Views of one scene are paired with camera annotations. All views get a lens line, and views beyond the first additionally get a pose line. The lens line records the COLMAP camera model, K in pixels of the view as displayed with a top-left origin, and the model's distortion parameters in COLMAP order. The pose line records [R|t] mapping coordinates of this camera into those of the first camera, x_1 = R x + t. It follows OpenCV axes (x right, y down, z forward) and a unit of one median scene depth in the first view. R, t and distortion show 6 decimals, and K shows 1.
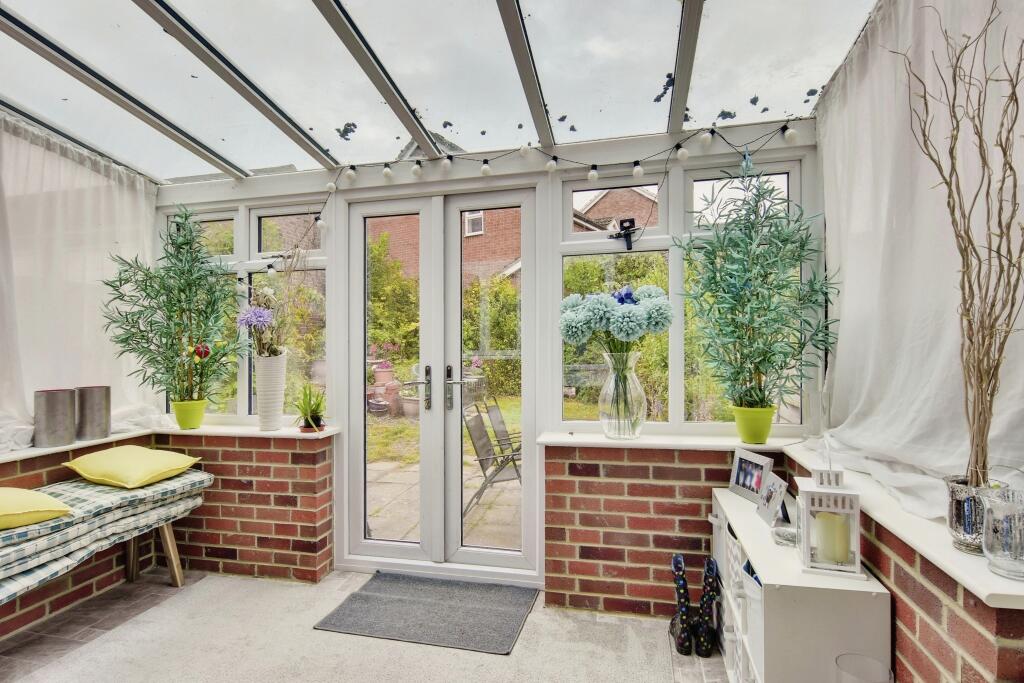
lens RADIAL K [[465.8, 0, 511.5], [0, 465.8, 345.0], [0, 0, 1]] dist [0.000651, 0.000029]
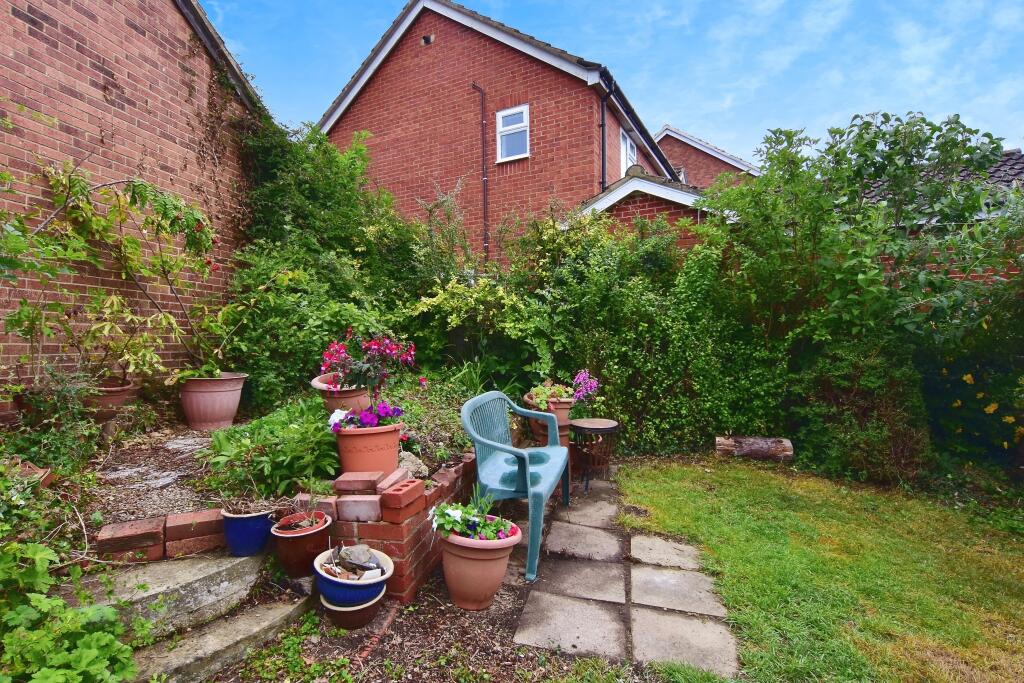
lens RADIAL K [[478.8, 0, 510.2], [0, 478.8, 344.0], [0, 0, 1]] dist [0.000638, 0.000011]
pose [[0.998914, -0.000166, 0.046588, -0.155386], [0.000163, 1.000000, 0.000065, -0.000277], [-0.046588, -0.000057, 0.998914, 0.536724]]
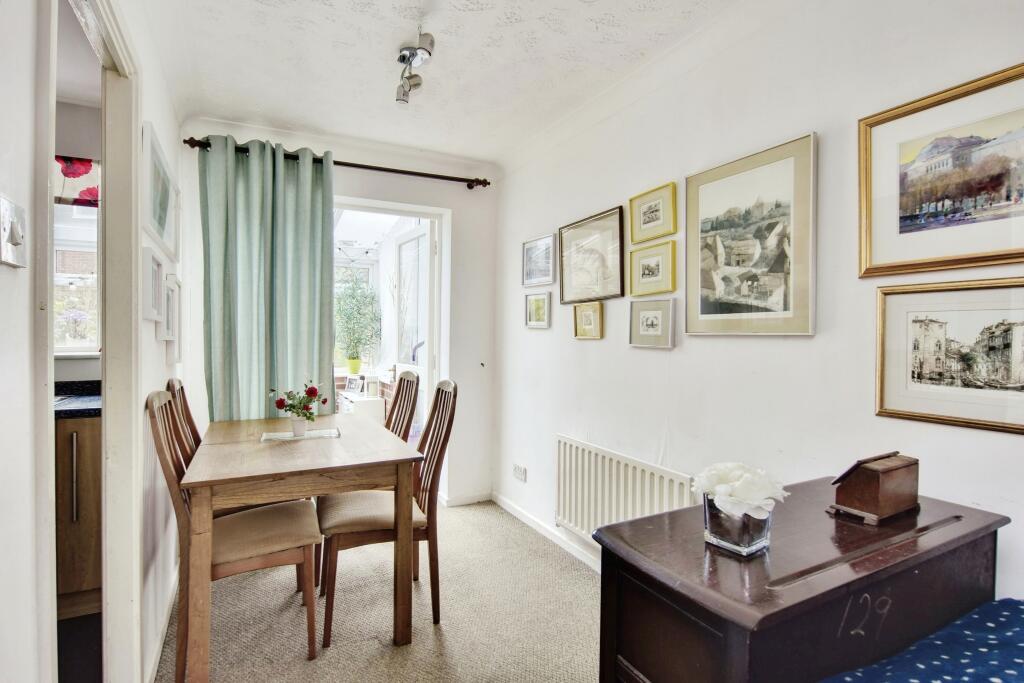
lens RADIAL K [[510.3, 0, 511.1], [0, 510.3, 344.0], [0, 0, 1]] dist [0.000429, -0.000207]
pose [[0.762751, 0.002752, 0.646686, -0.656546], [-0.007611, 0.999960, 0.004721, 0.025330], [-0.646648, -0.008522, 0.762741, -1.735050]]
